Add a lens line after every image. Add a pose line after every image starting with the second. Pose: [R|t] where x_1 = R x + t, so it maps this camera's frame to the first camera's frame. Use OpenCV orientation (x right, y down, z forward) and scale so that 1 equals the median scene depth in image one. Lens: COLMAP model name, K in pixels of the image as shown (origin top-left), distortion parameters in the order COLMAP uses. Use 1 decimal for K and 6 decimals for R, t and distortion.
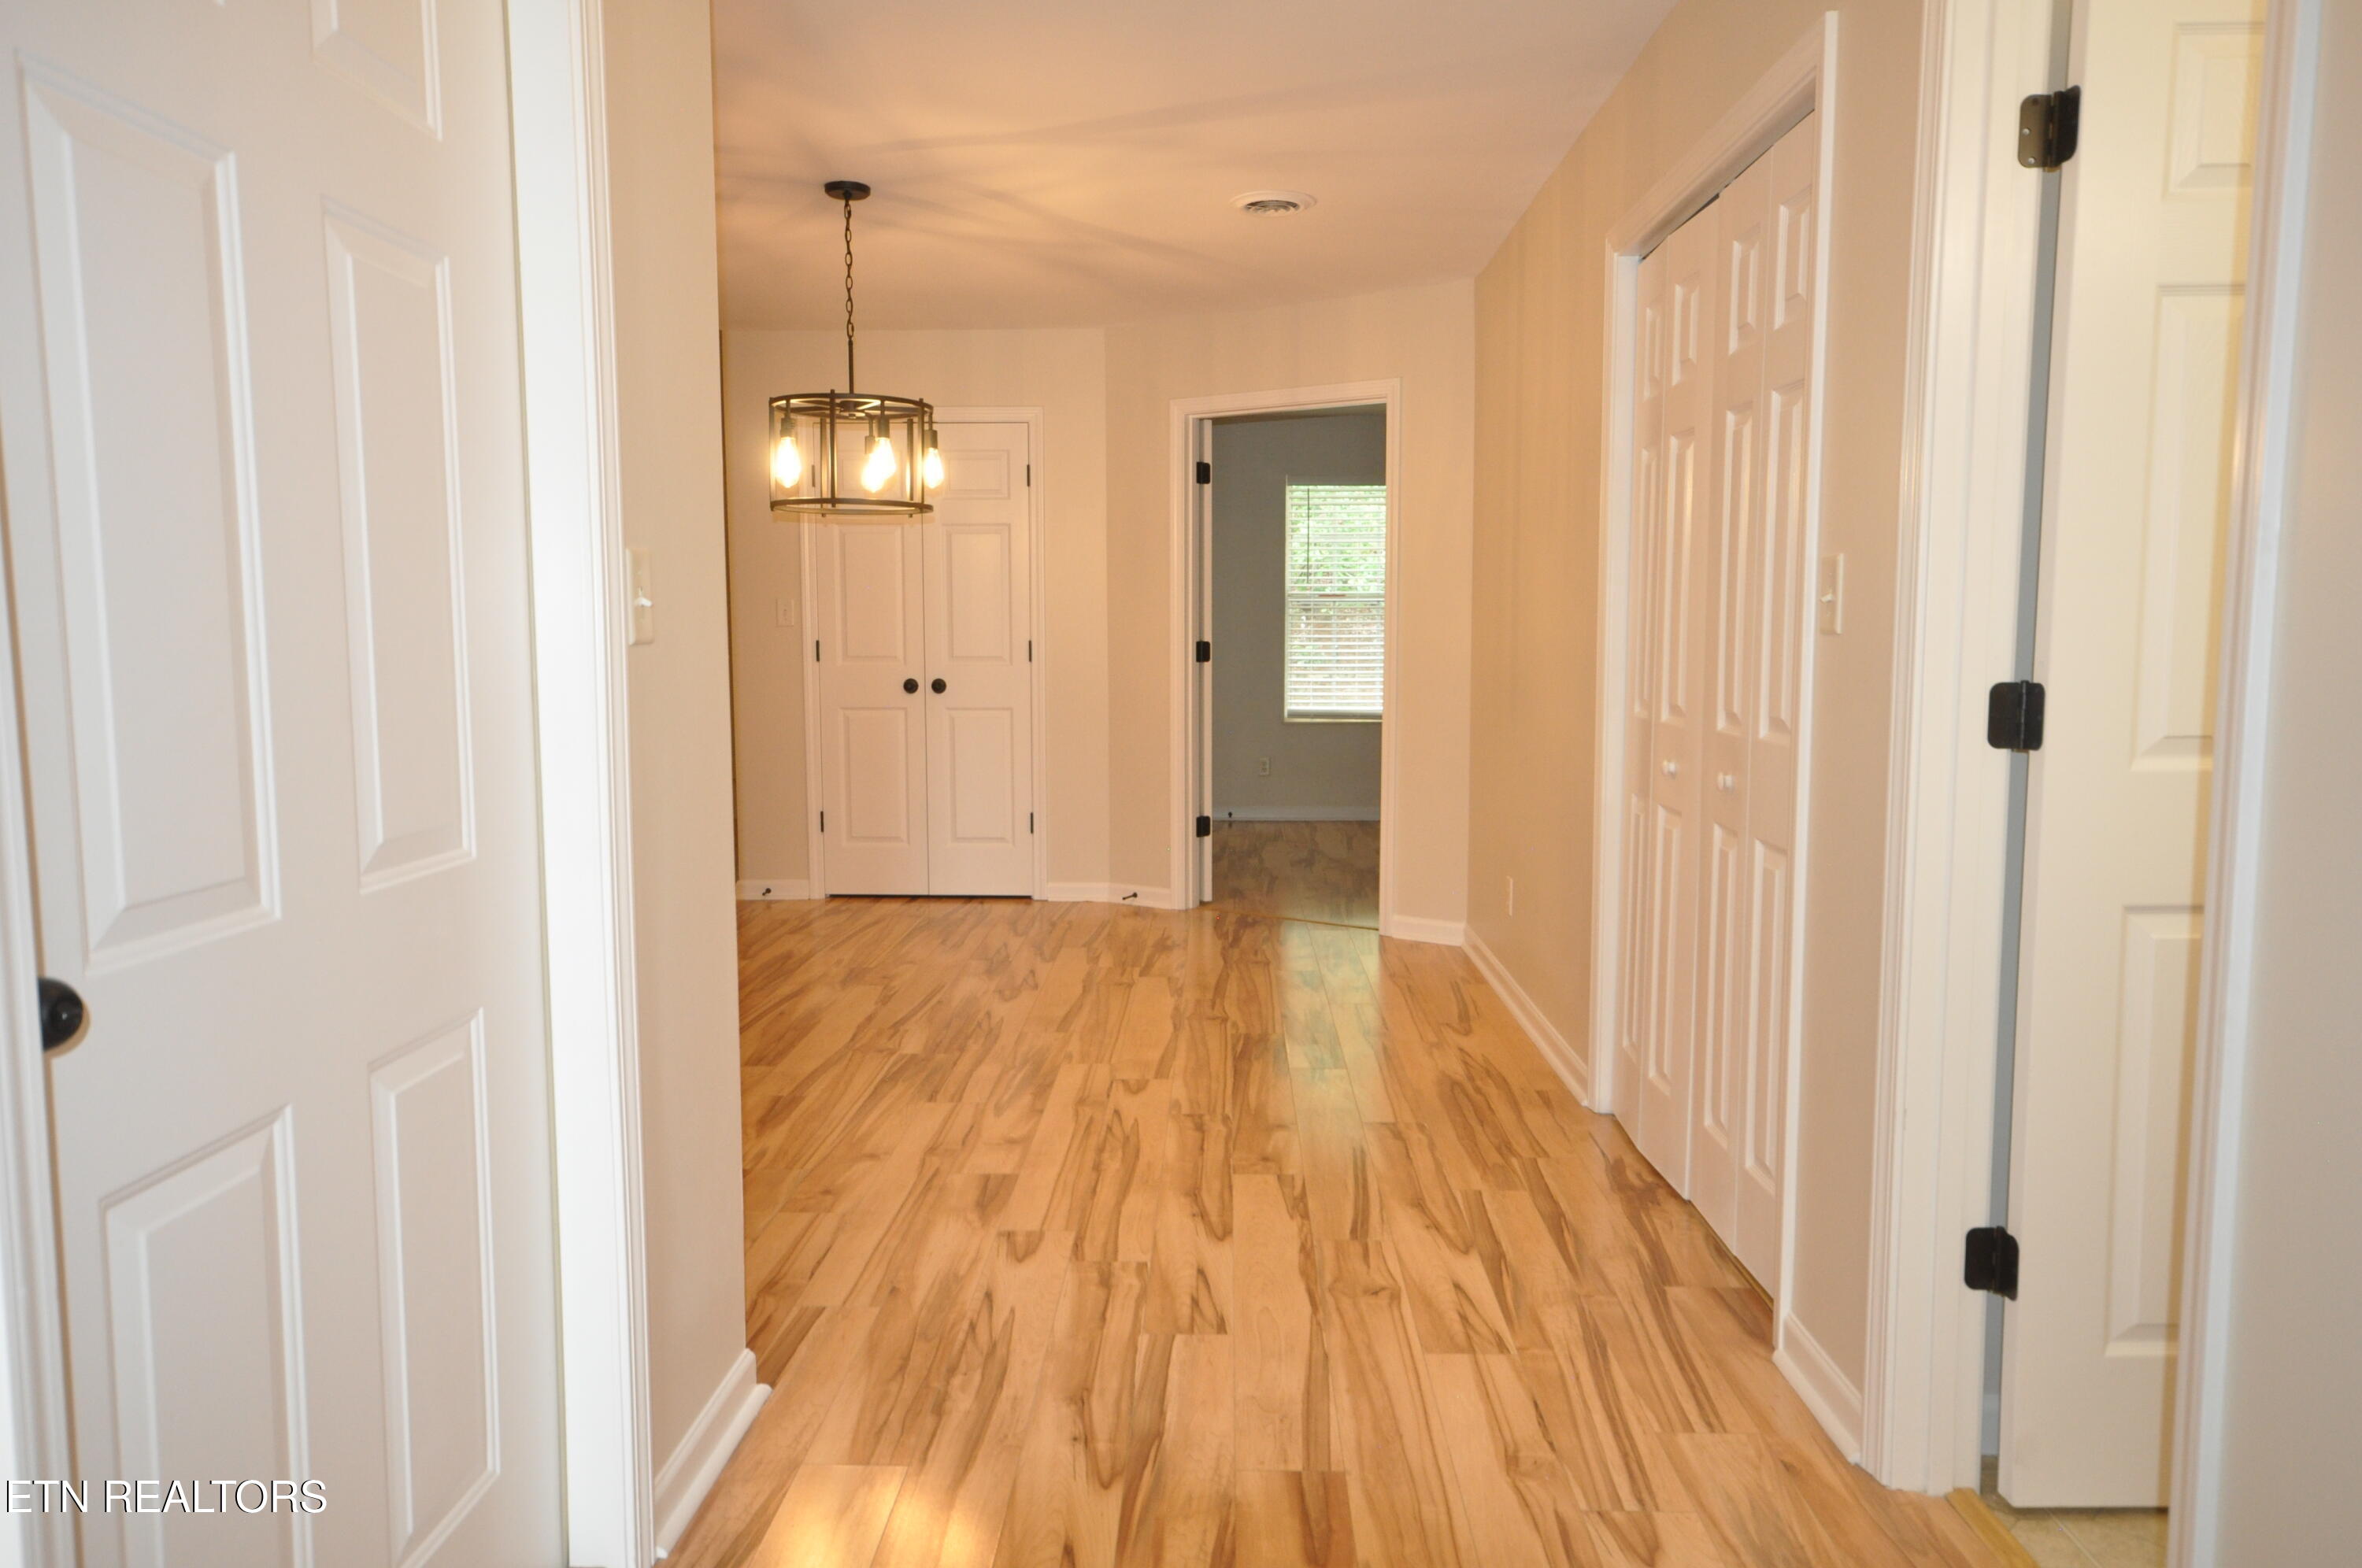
lens RADIAL K [[1553.5, 0, 1172.9], [0, 1553.5, 799.3], [0, 0, 1]] dist [0.011379, 0.000589]
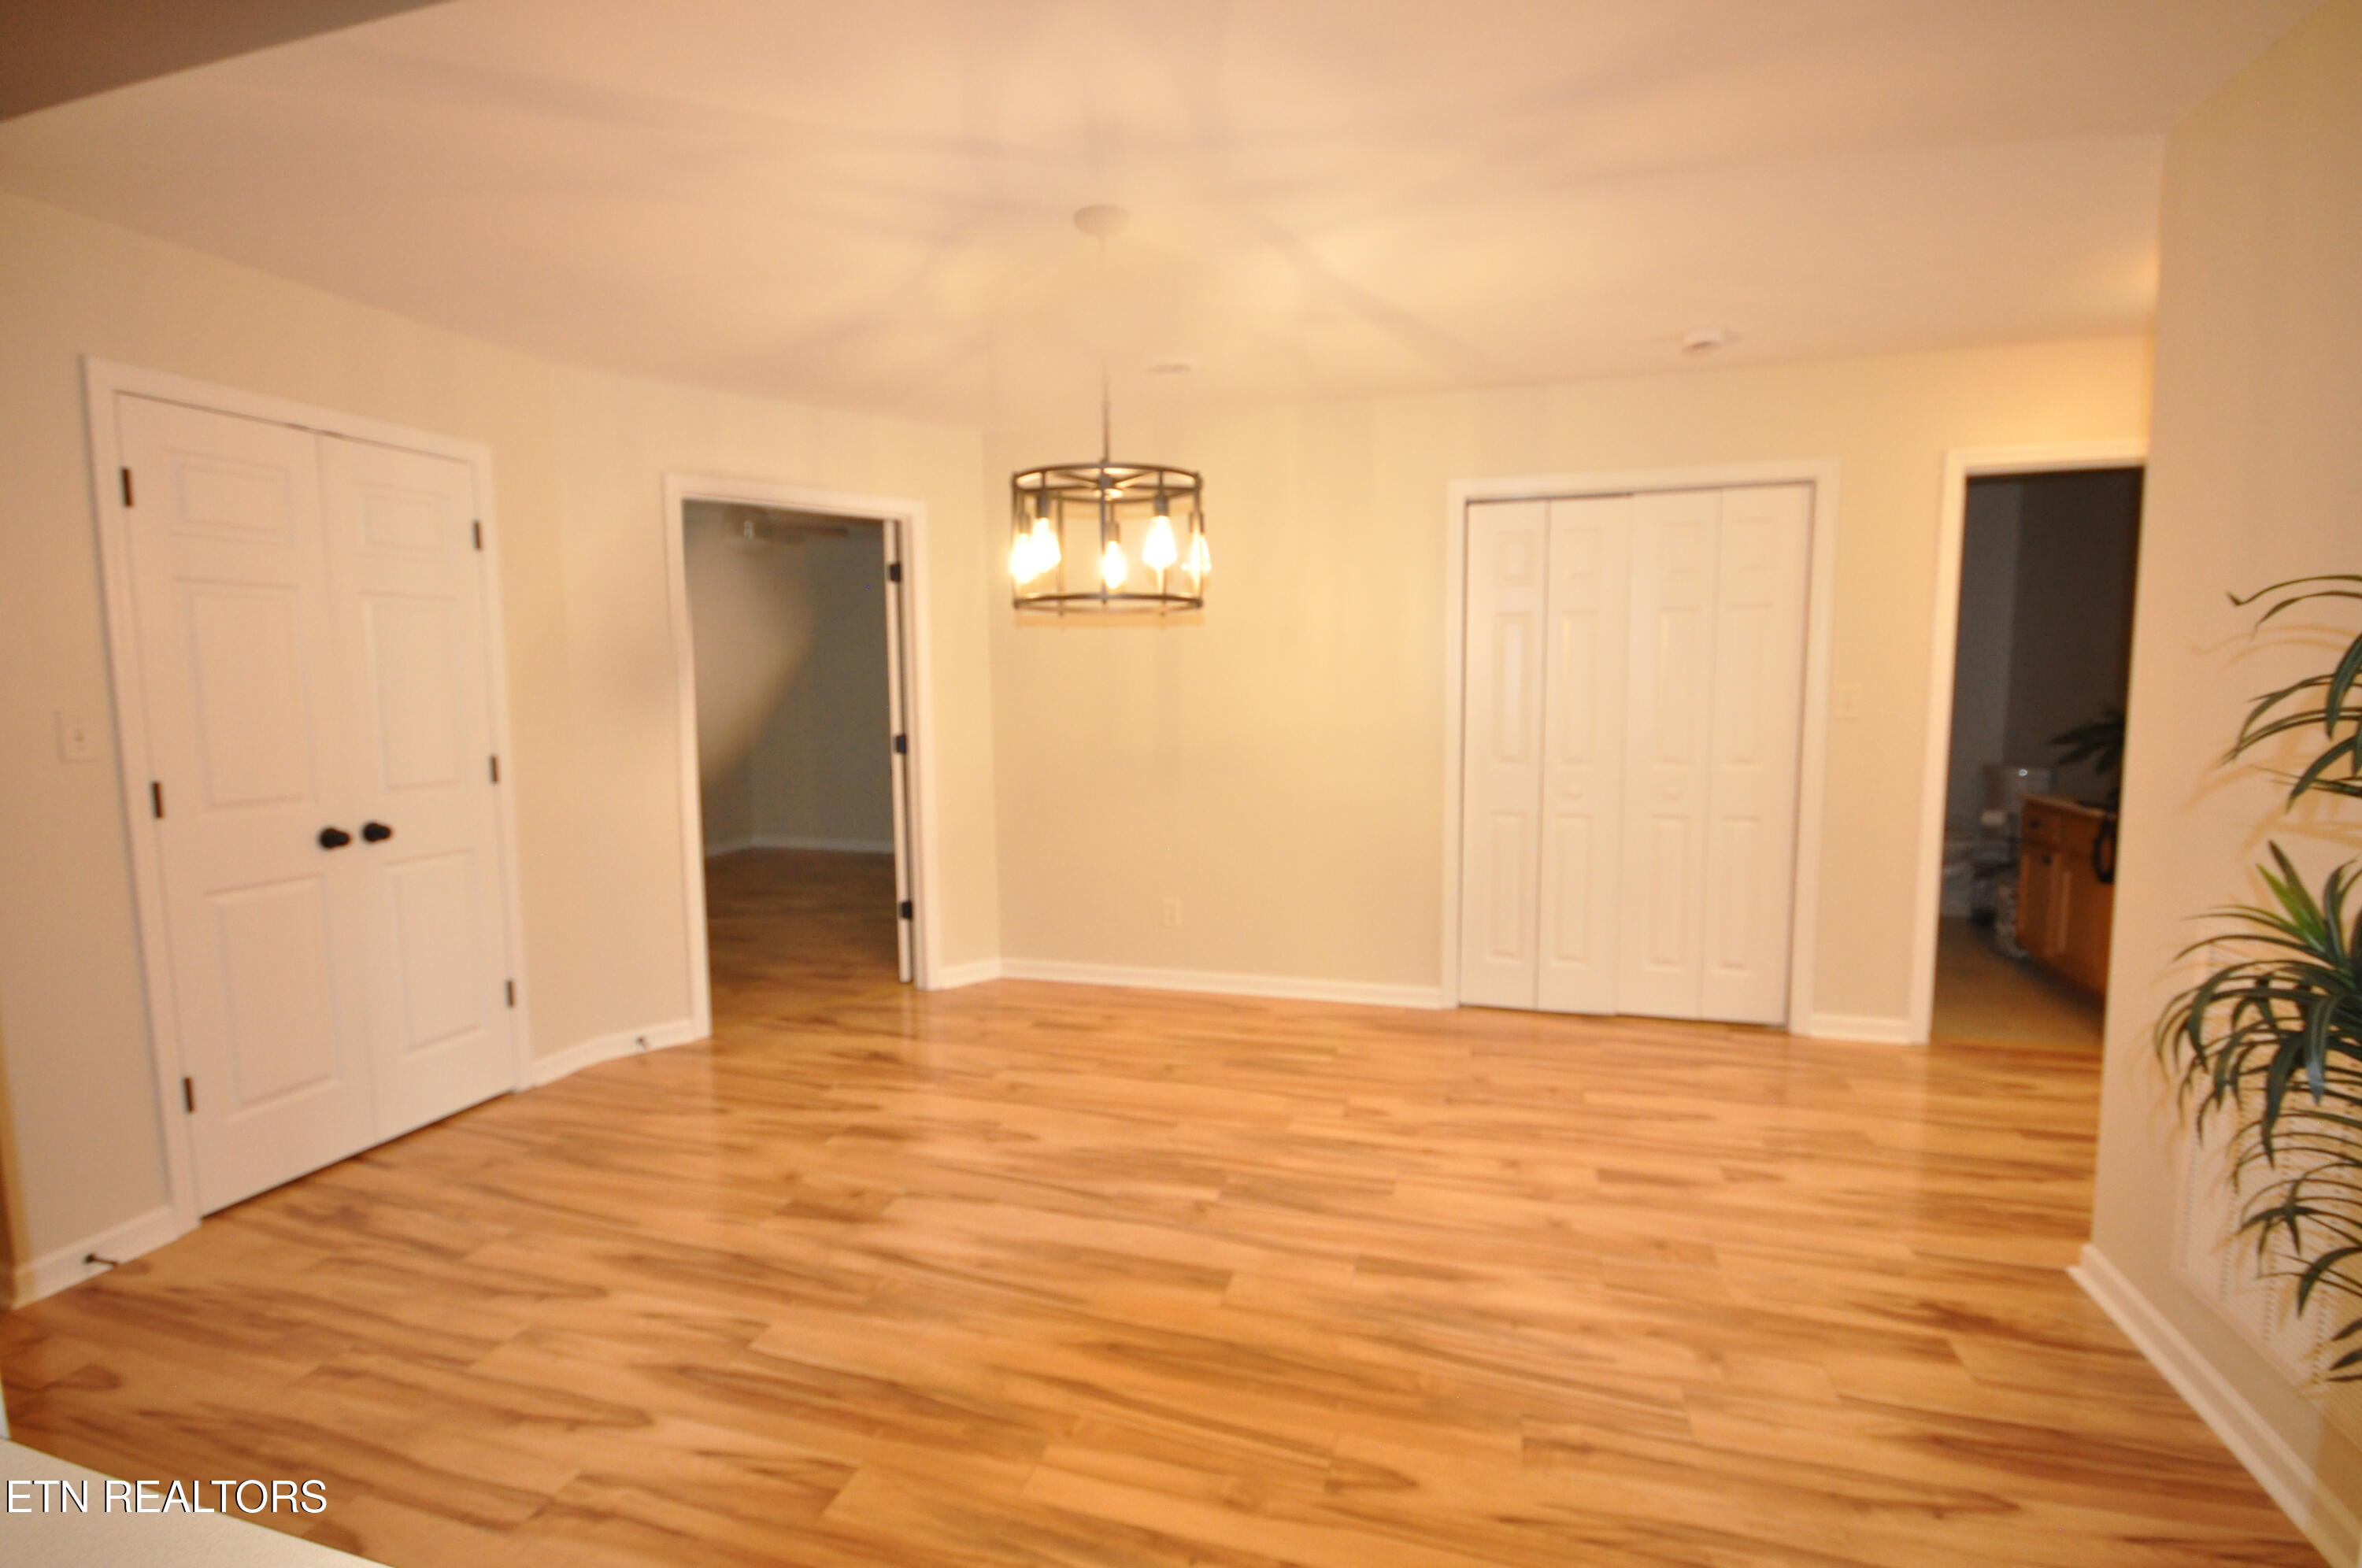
lens RADIAL K [[1086.1, 0, 1179.1], [0, 1086.1, 780.7], [0, 0, 1]] dist [0.011269, -0.000722]
pose [[0.253376, -0.095455, 0.962647, -0.773777], [0.111070, 0.991409, 0.069072, -0.133585], [-0.960970, 0.089420, 0.261801, 0.806378]]
